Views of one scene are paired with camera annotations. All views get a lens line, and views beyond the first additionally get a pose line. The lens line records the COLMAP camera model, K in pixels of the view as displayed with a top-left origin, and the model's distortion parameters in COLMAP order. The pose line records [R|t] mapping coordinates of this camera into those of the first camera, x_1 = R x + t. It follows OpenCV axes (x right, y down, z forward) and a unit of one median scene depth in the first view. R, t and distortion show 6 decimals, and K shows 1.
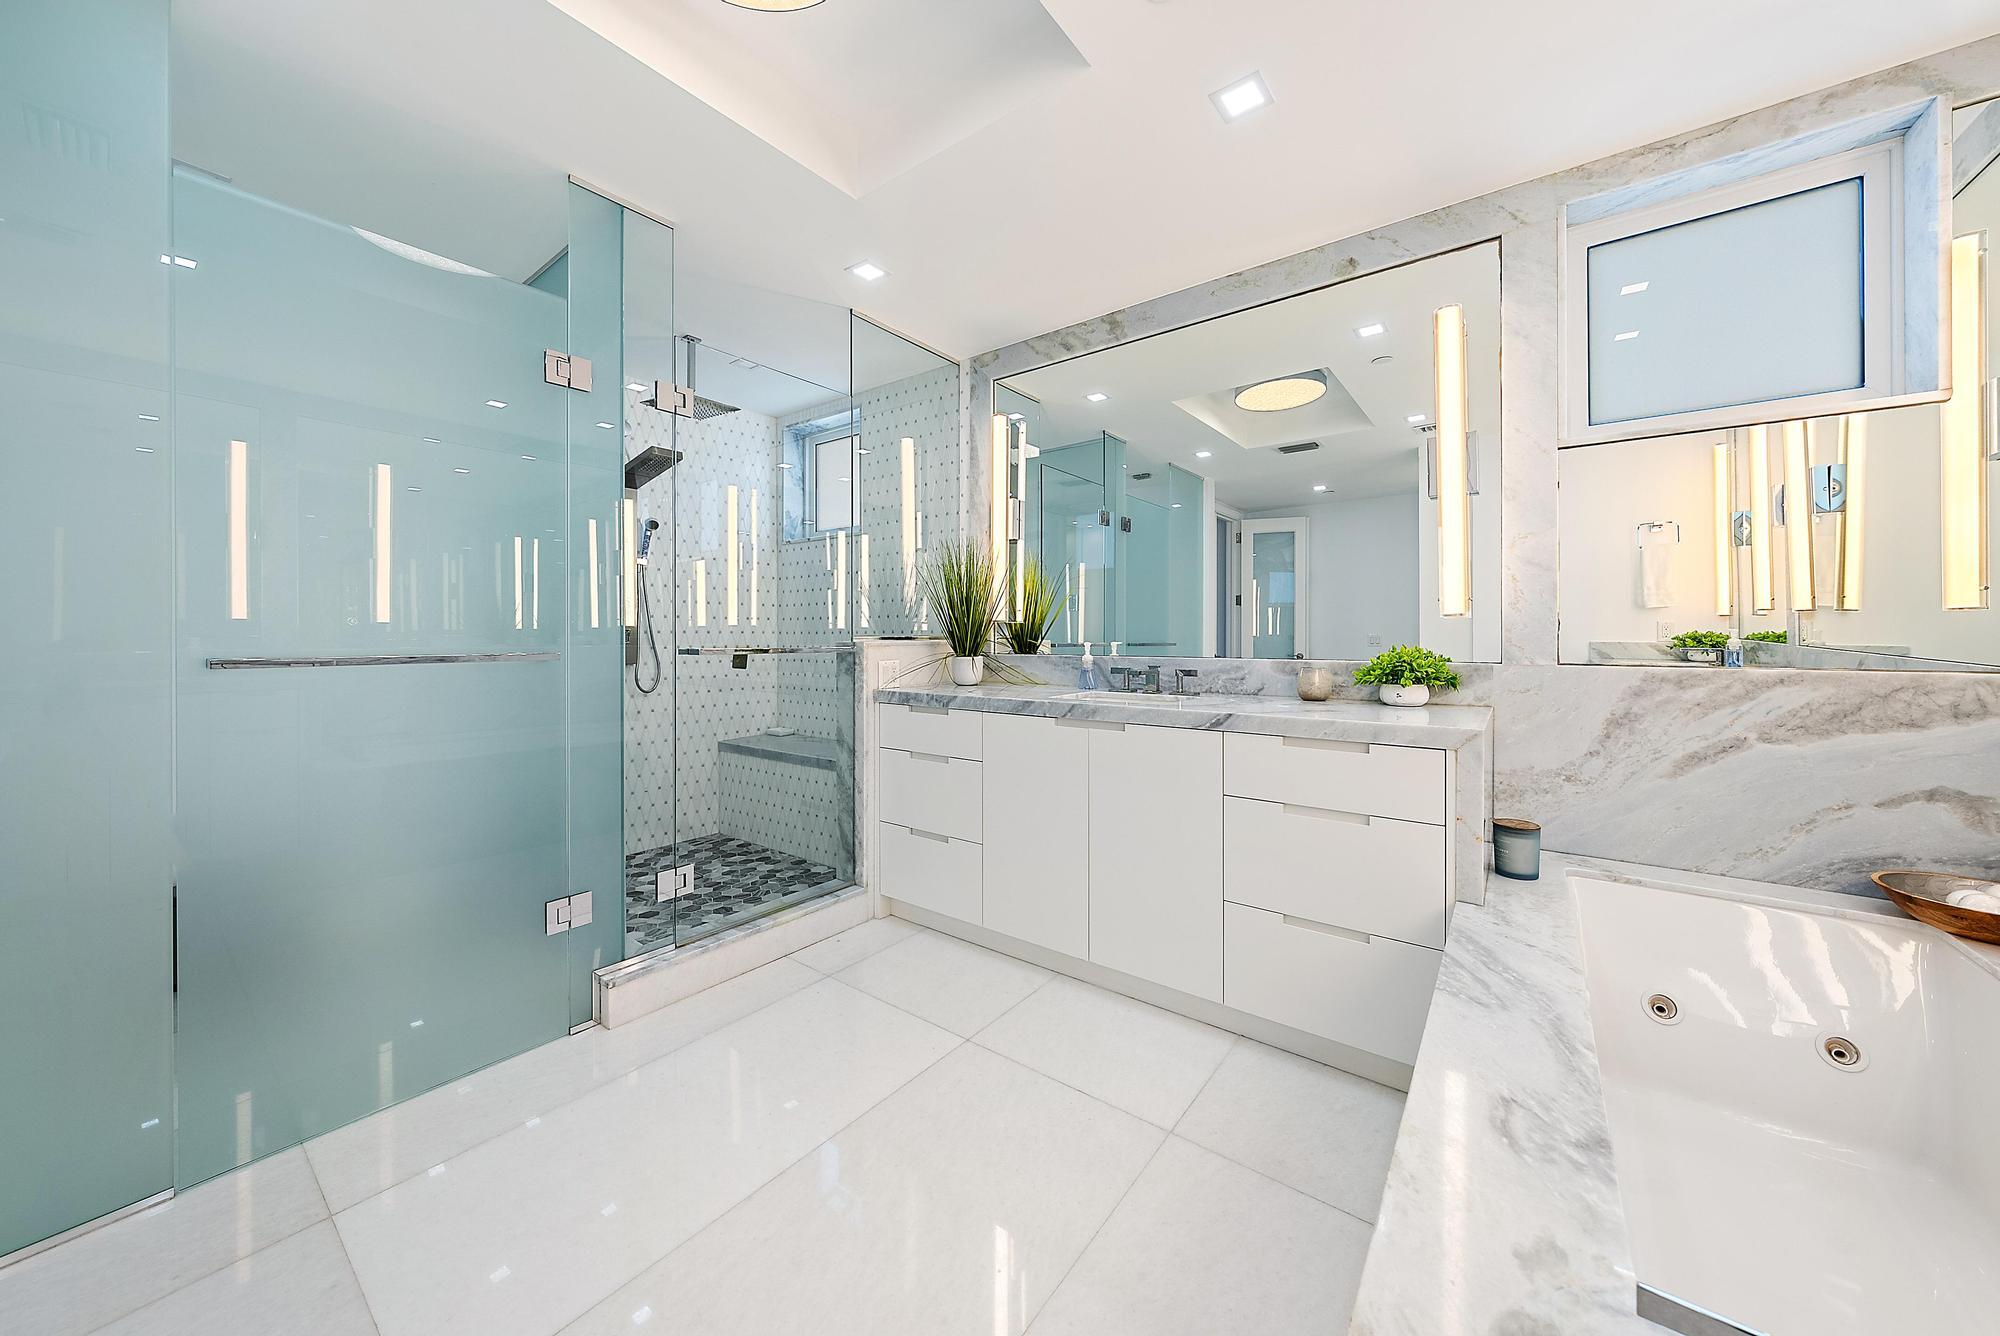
lens RADIAL K [[702.6, 0, 1019.0], [0, 702.6, 630.5], [0, 0, 1]] dist [0.000591, 0.000002]
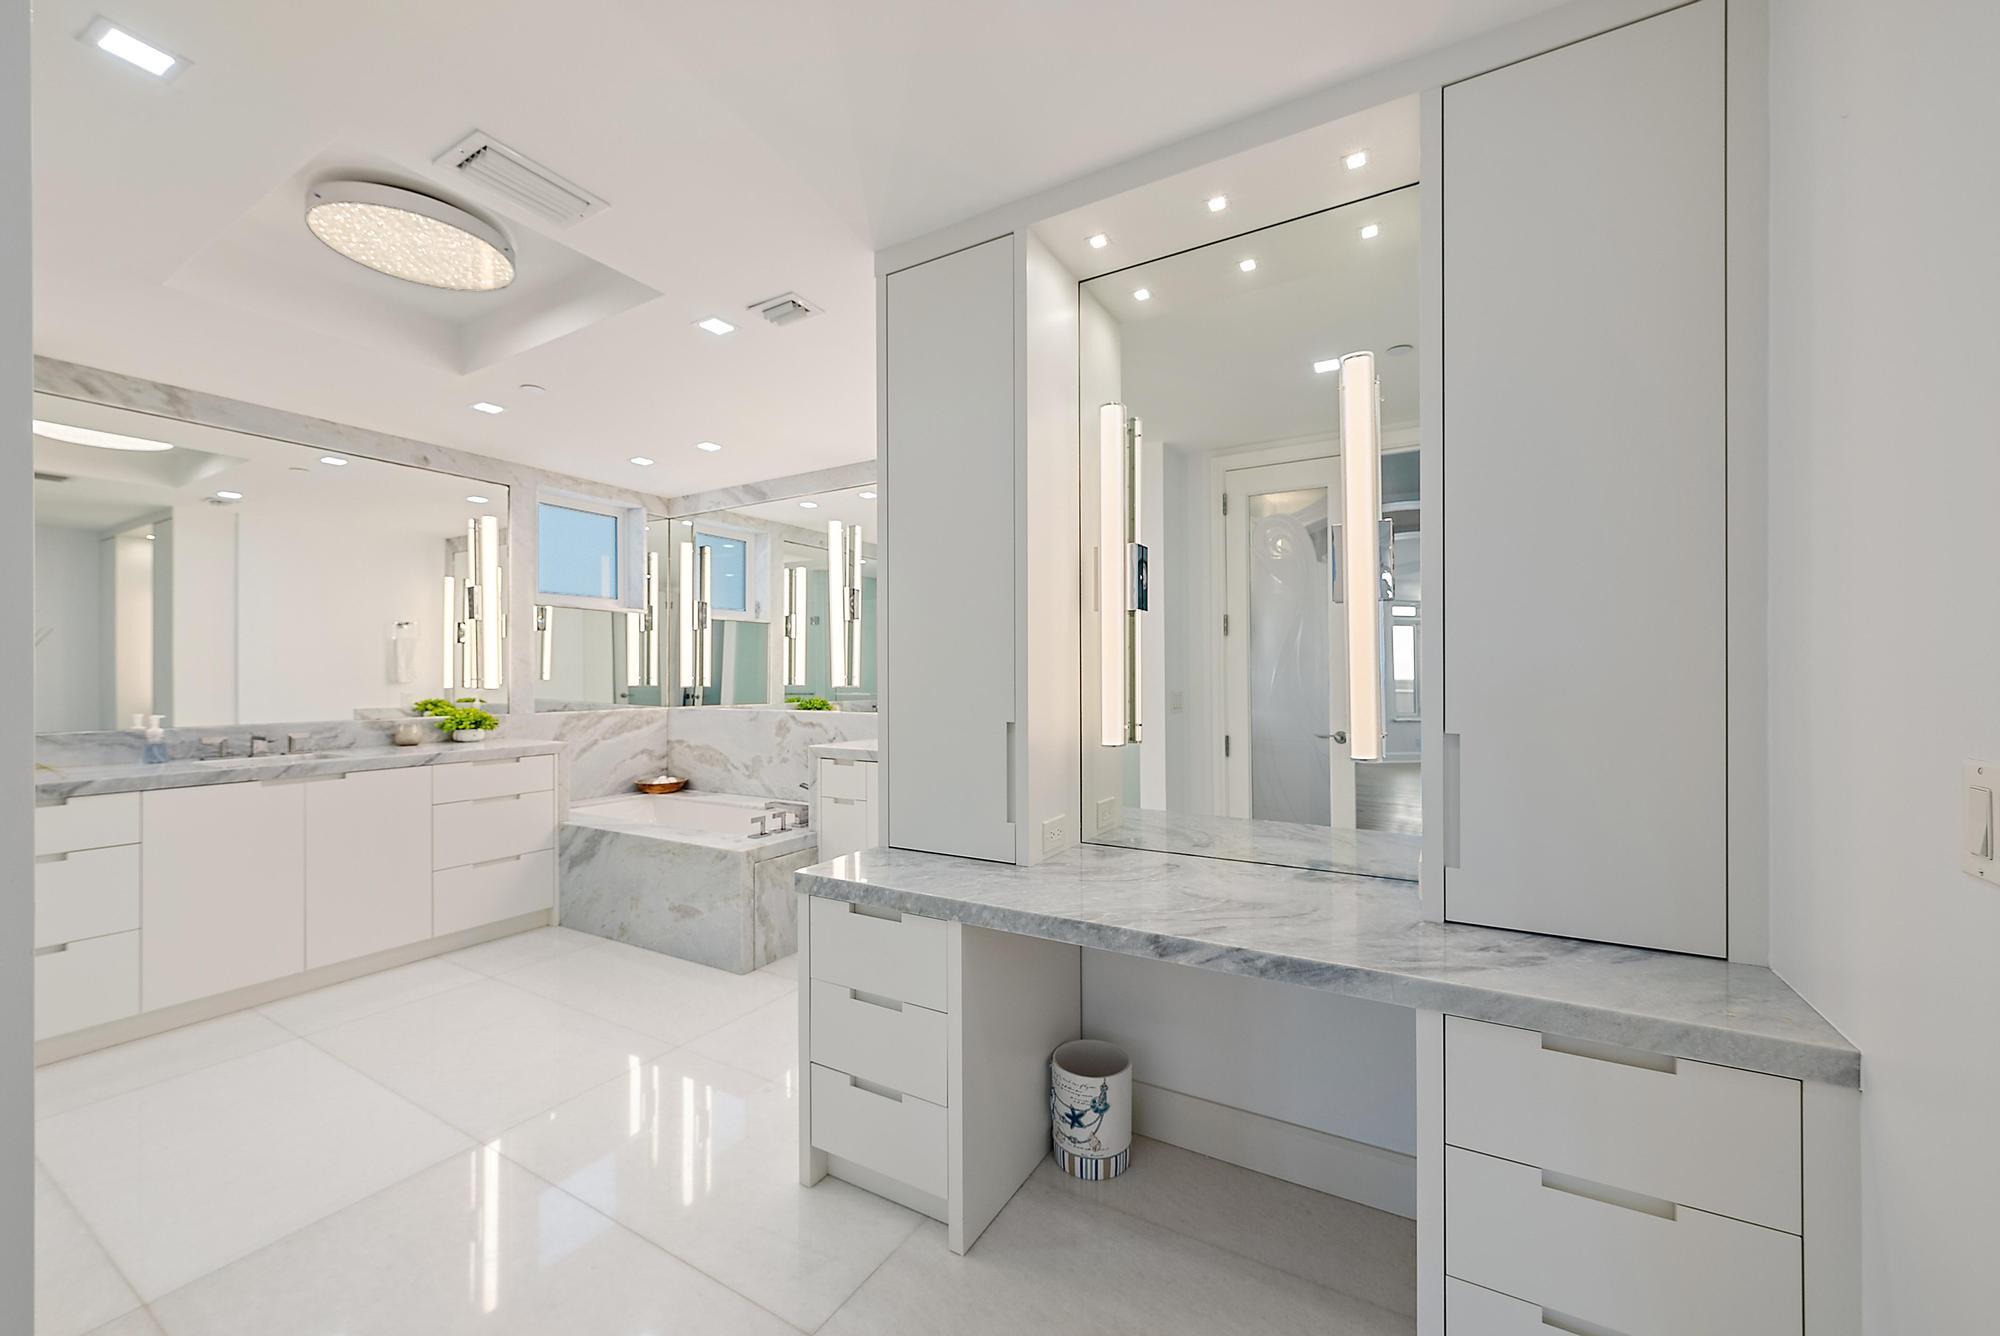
lens RADIAL K [[780.4, 0, 1002.6], [0, 780.4, 672.2], [0, 0, 1]] dist [-0.001798, 0.000080]
pose [[-0.109614, 0.006271, 0.993954, -1.695857], [-0.003846, 0.999970, -0.006733, -0.061954], [-0.993967, -0.004561, -0.109587, -0.090536]]
